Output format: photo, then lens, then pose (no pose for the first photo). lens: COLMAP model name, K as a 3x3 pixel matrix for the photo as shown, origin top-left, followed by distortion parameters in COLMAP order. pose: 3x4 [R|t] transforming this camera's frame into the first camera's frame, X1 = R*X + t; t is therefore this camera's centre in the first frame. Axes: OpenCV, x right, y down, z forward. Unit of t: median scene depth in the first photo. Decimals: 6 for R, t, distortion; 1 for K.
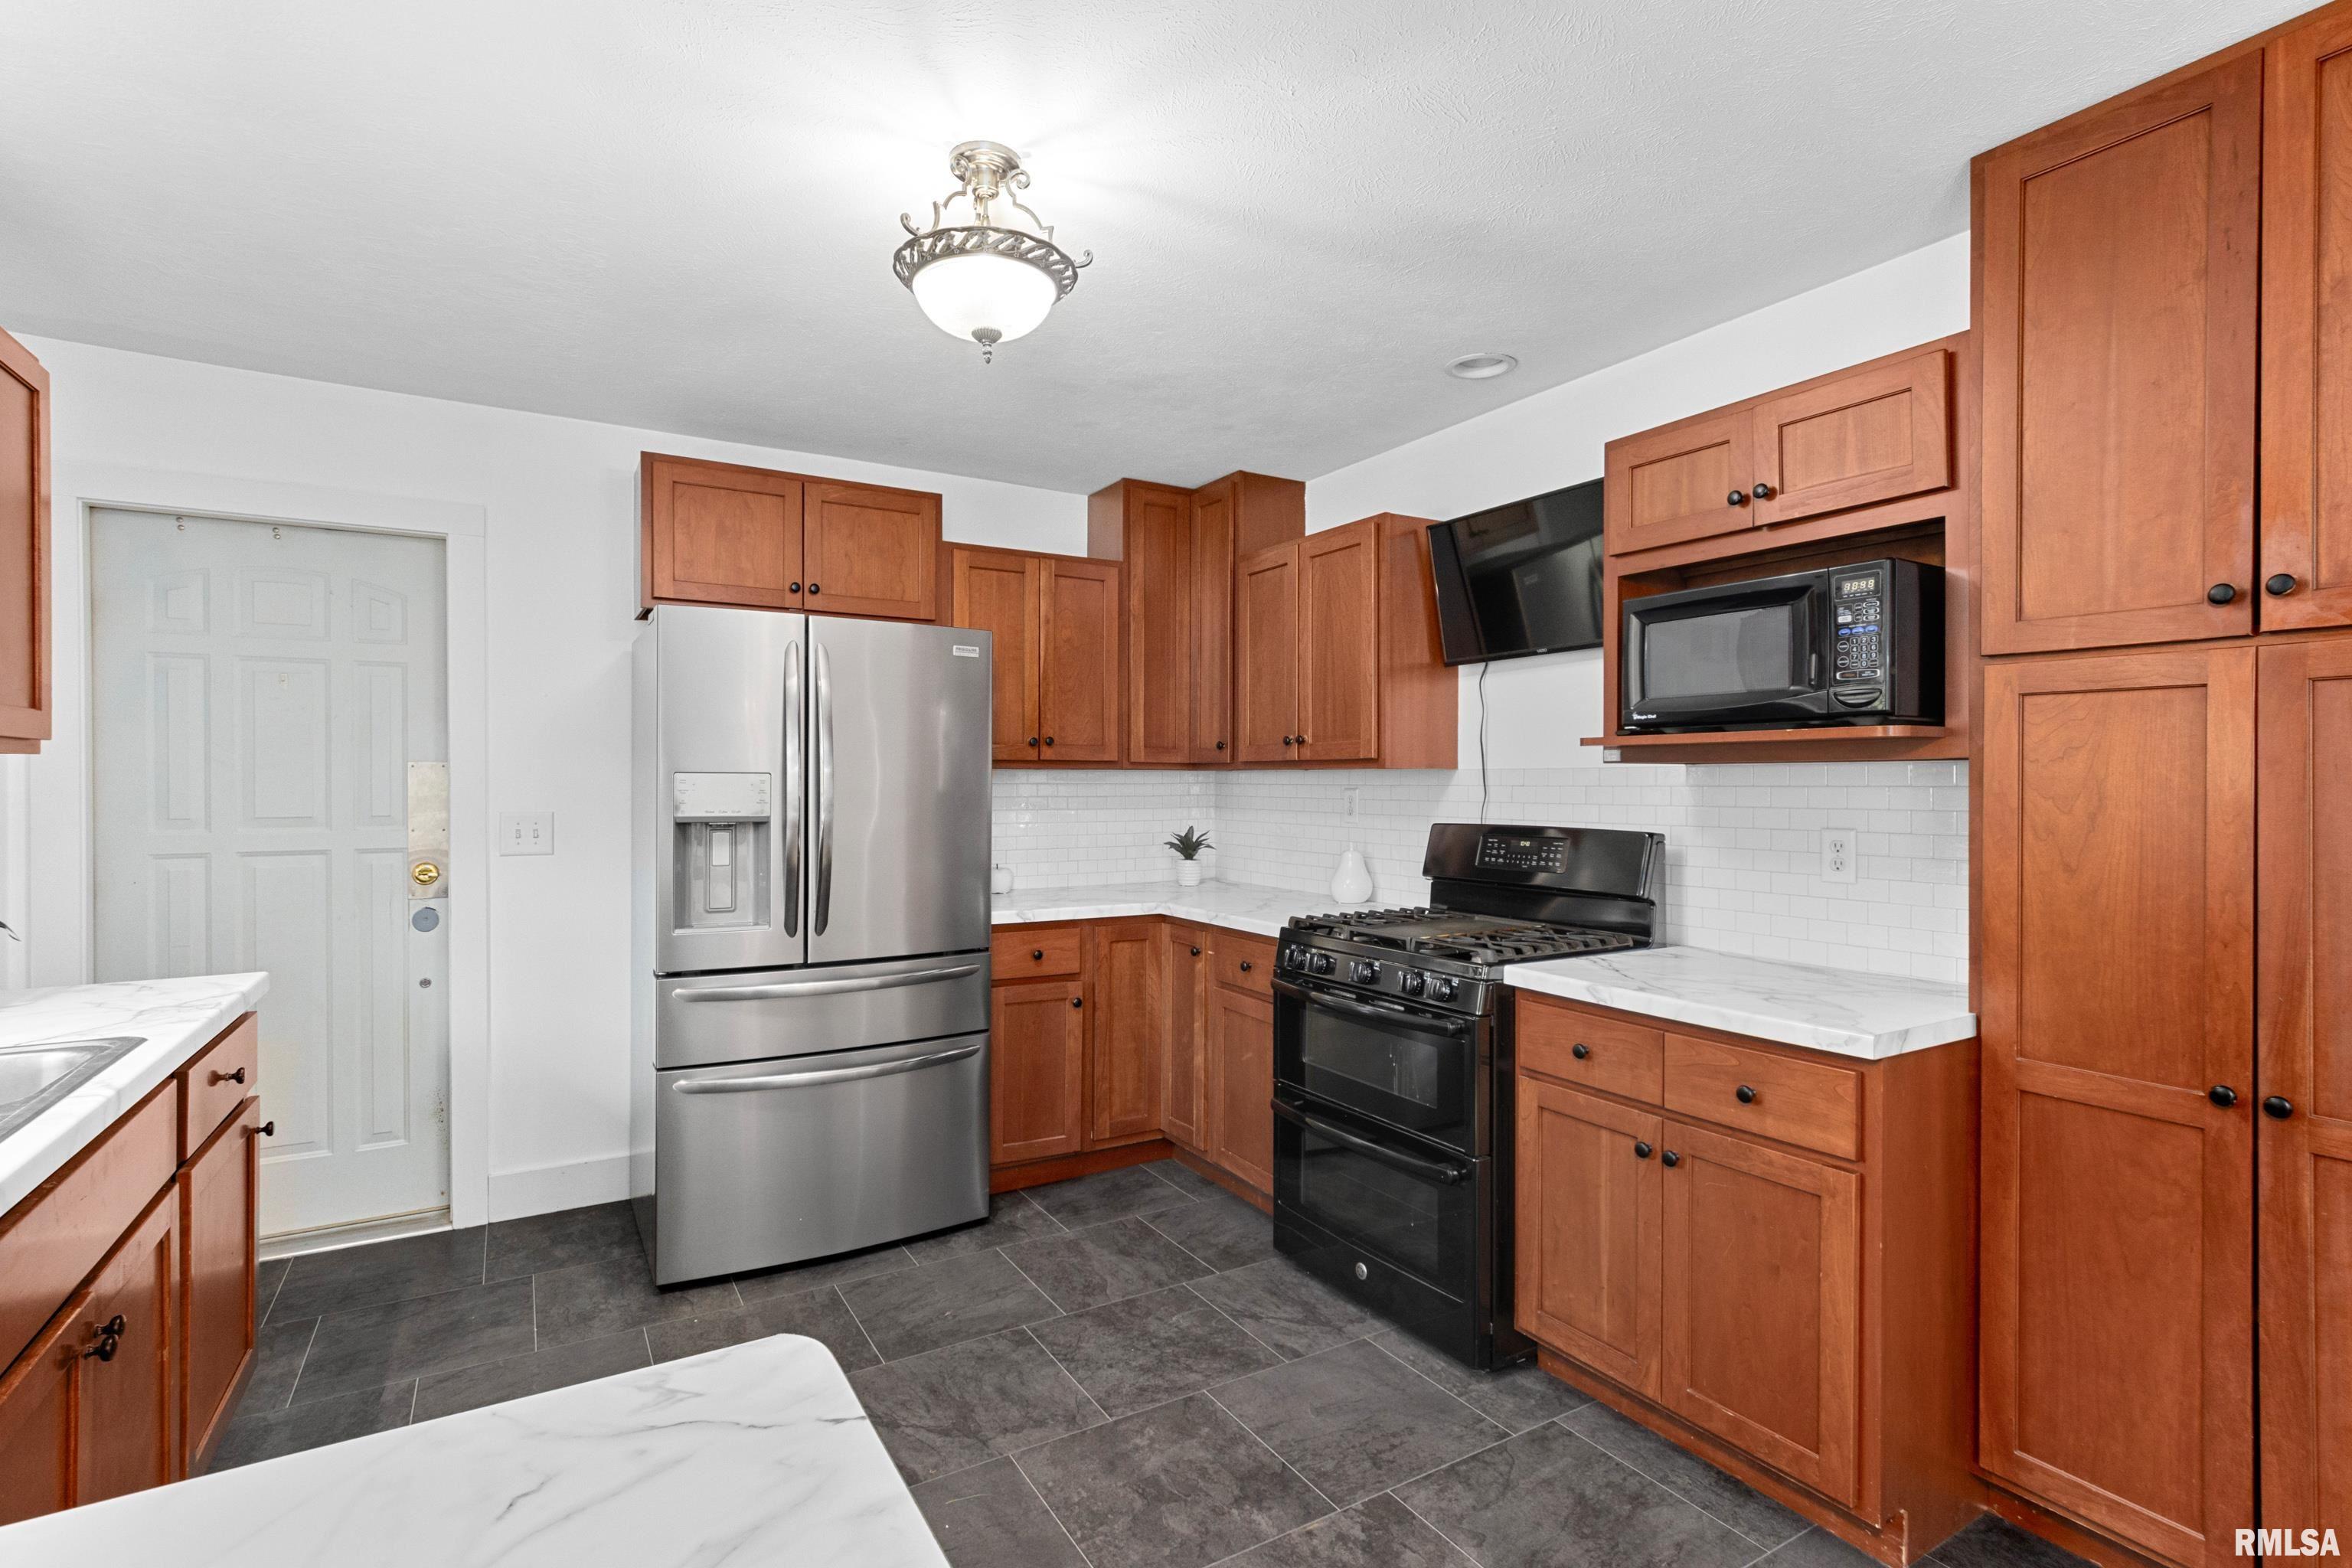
lens RADIAL K [[1093.4, 0, 1176.0], [0, 1093.4, 784.0], [0, 0, 1]] dist [0.000515, -0.000219]
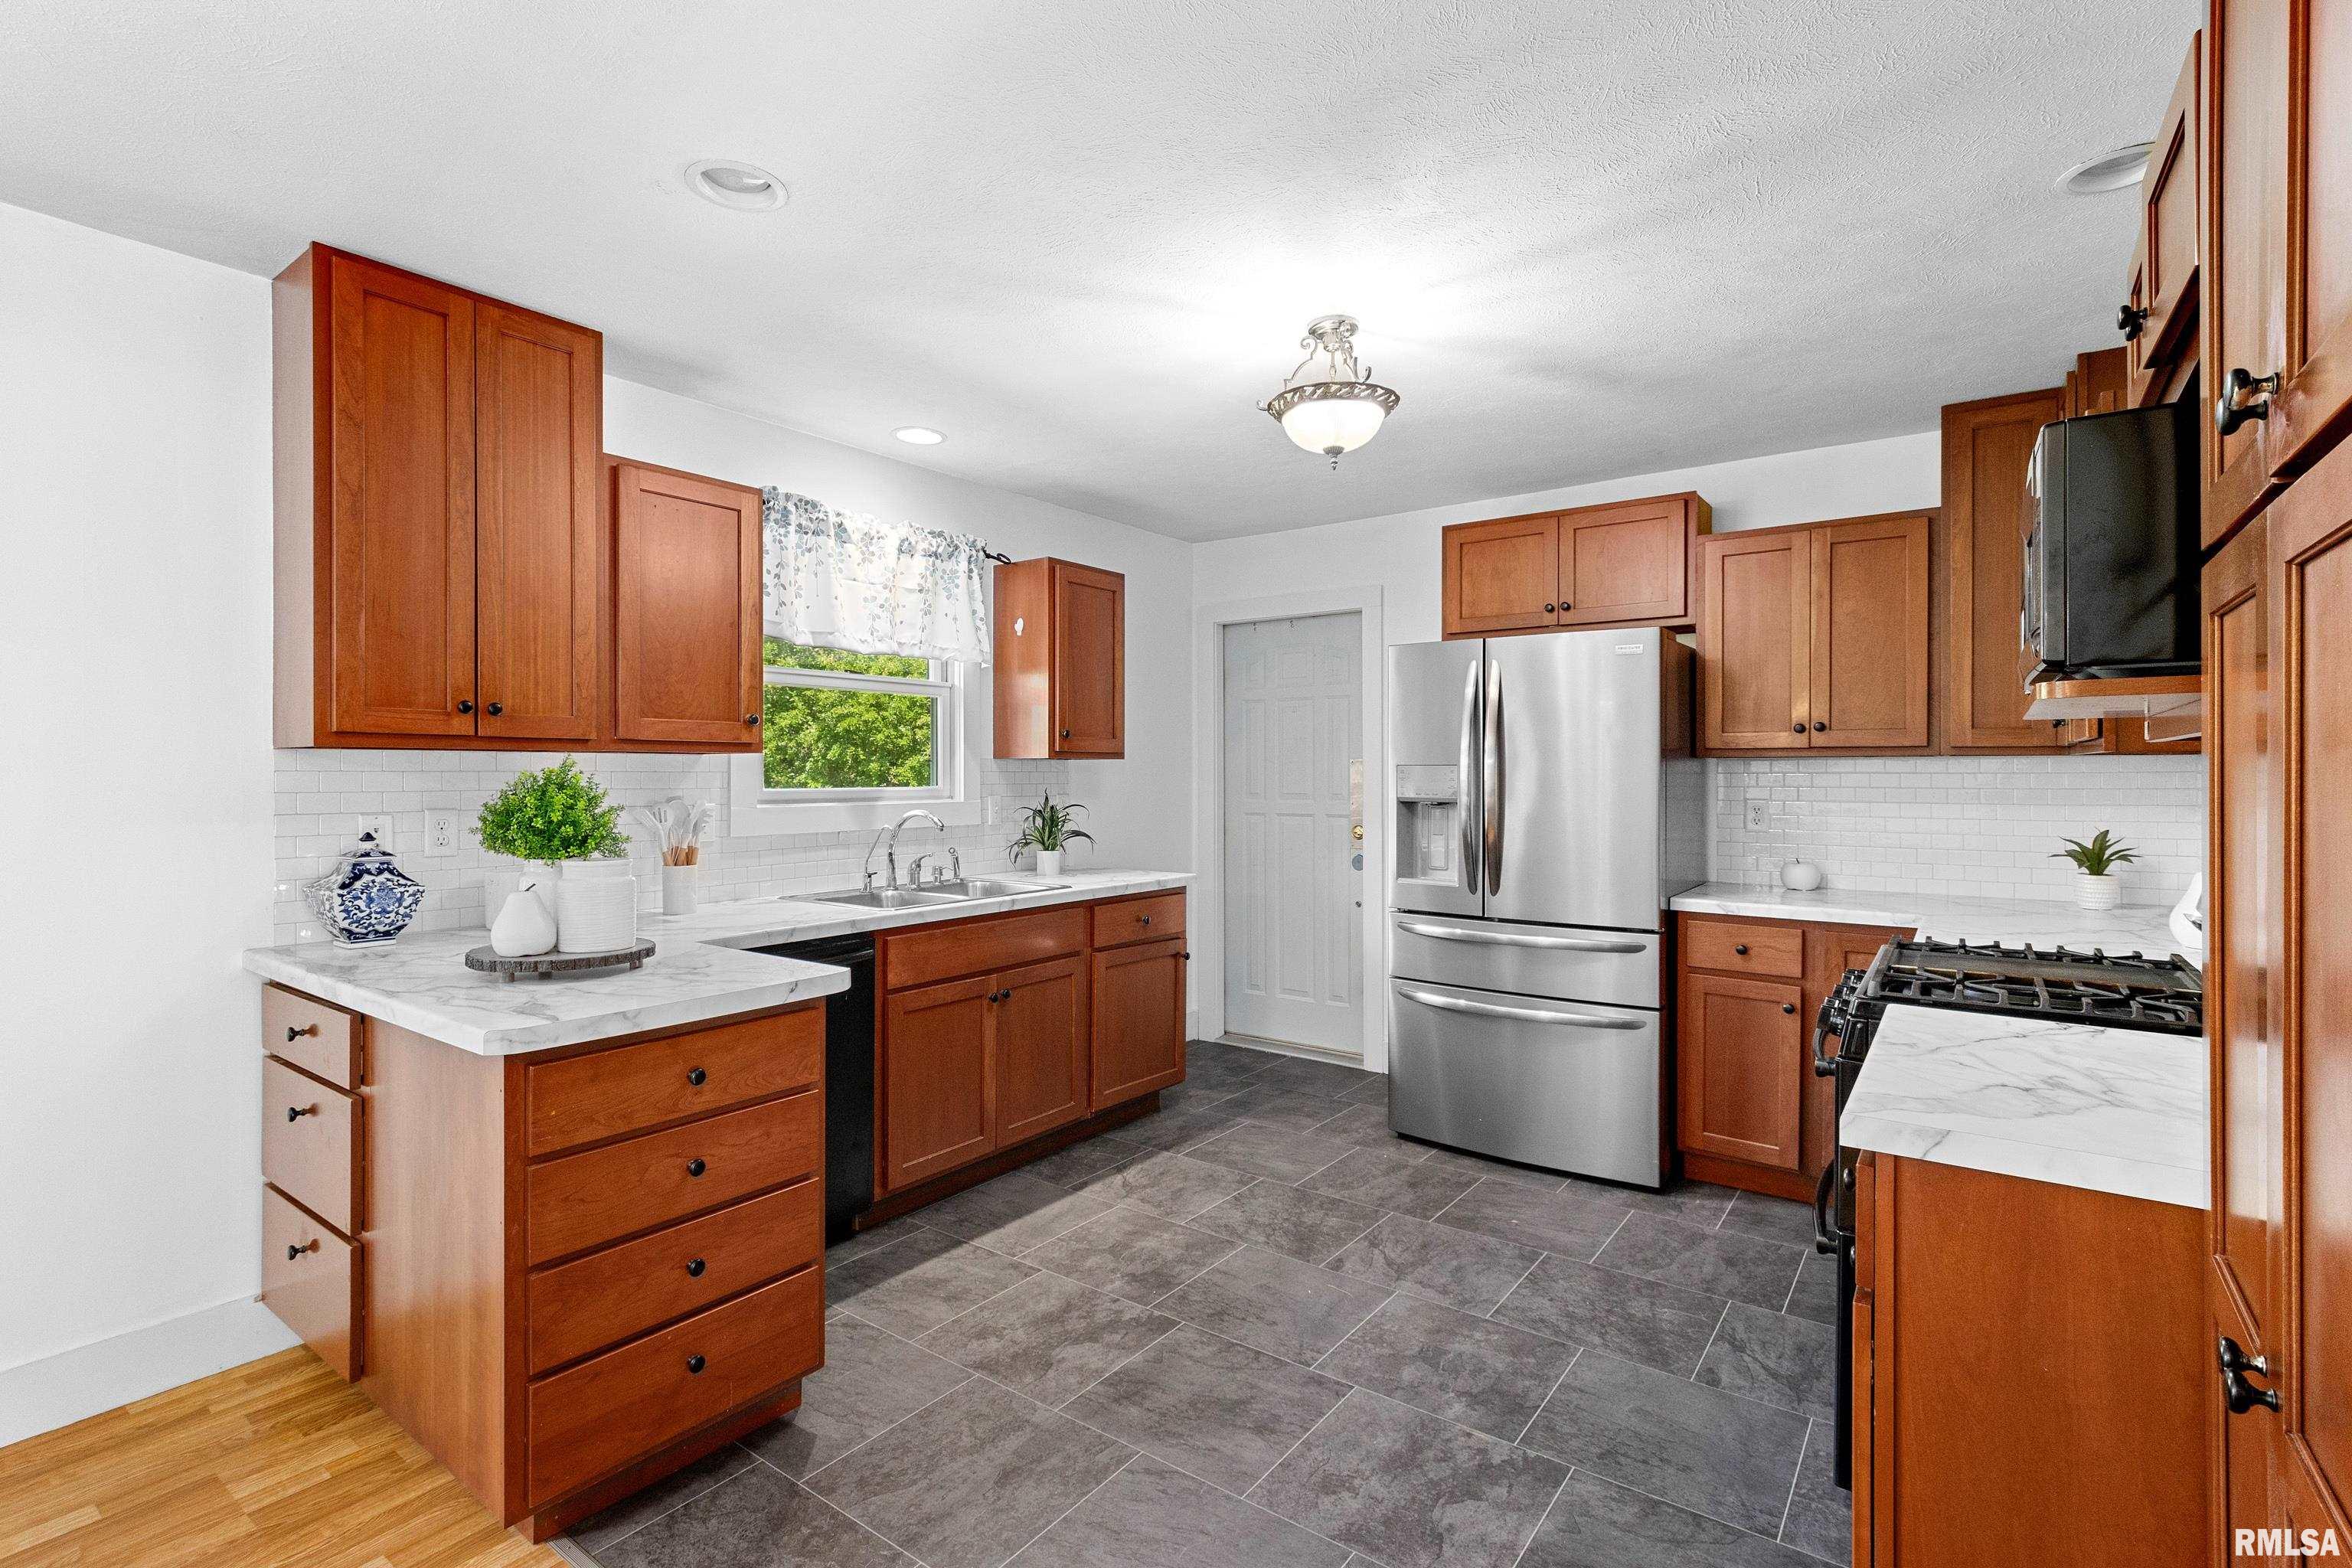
lens RADIAL K [[1123.1, 0, 1171.2], [0, 1123.1, 771.0], [0, 0, 1]] dist [0.002735, -0.001256]
pose [[0.384046, -0.000367, -0.923314, 0.723353], [0.000933, 1.000000, -0.000009, -0.003704], [0.923313, -0.000858, 0.384046, 0.176871]]
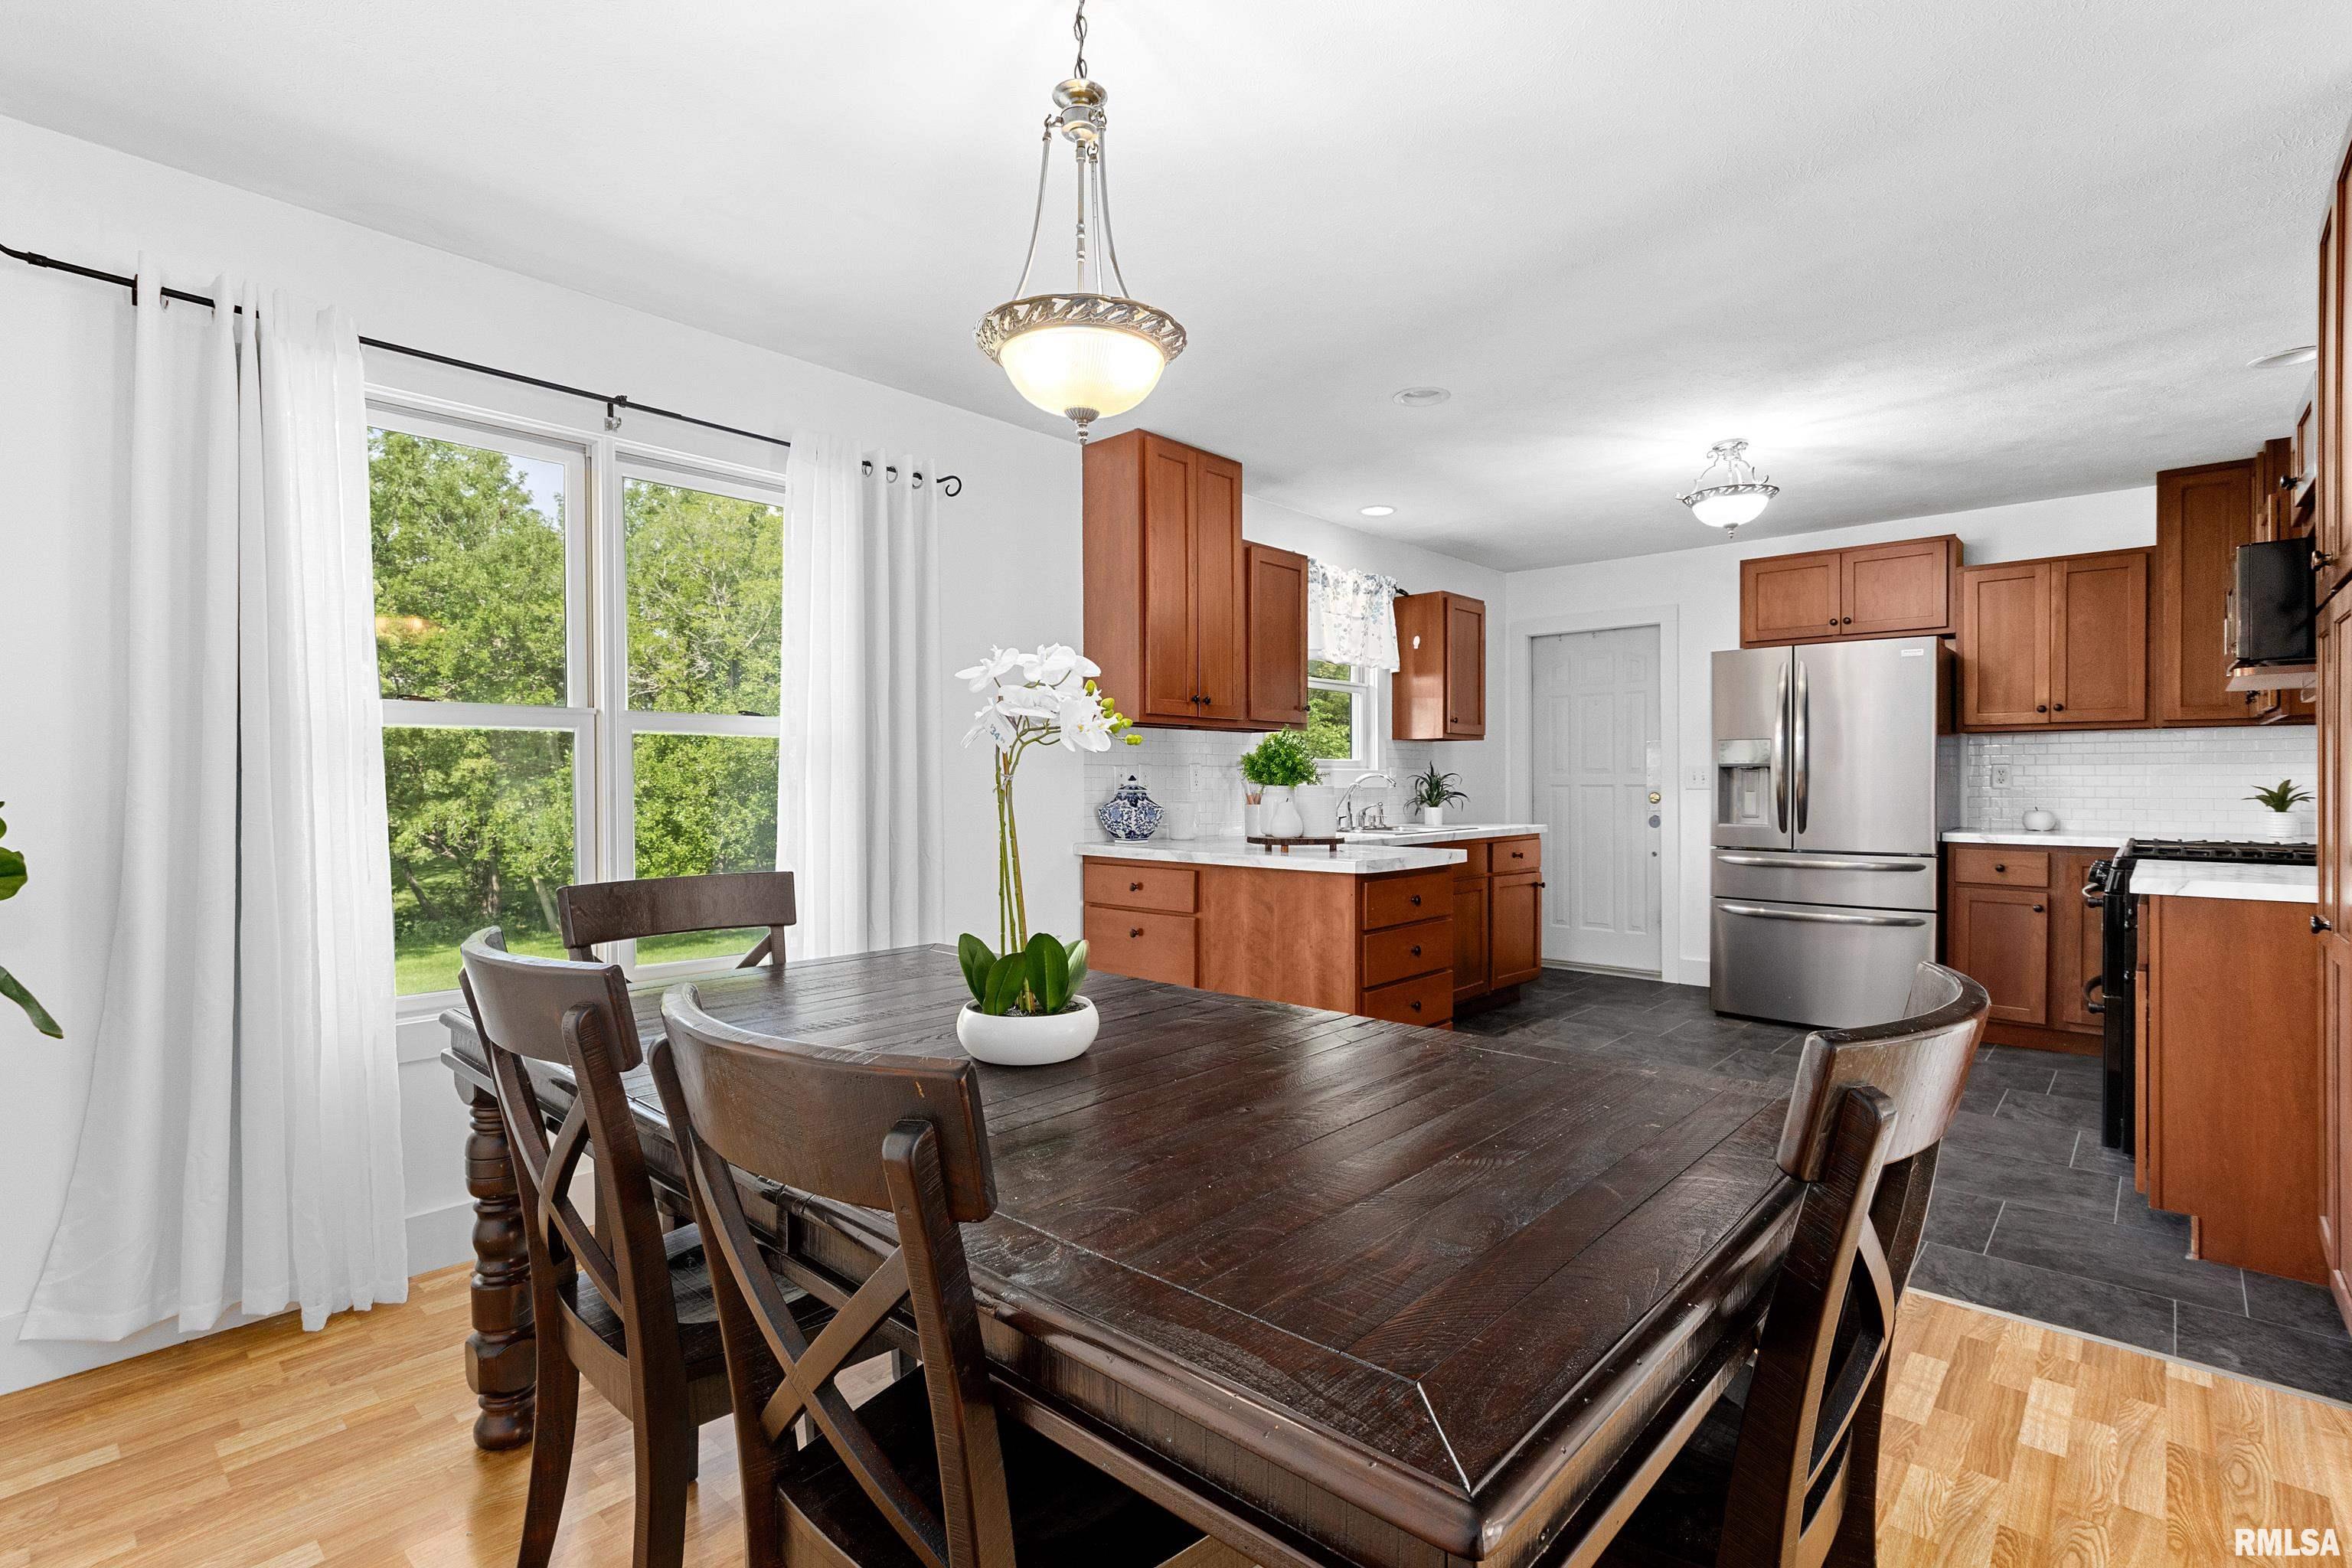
lens RADIAL K [[1133.0, 0, 1153.9], [0, 1133.0, 786.1], [0, 0, 1]] dist [0.000653, 0.000623]
pose [[0.286603, 0.004076, -0.958041, 1.098258], [0.004651, 0.999973, 0.005646, 0.050993], [0.958038, -0.006074, 0.286576, -0.481630]]
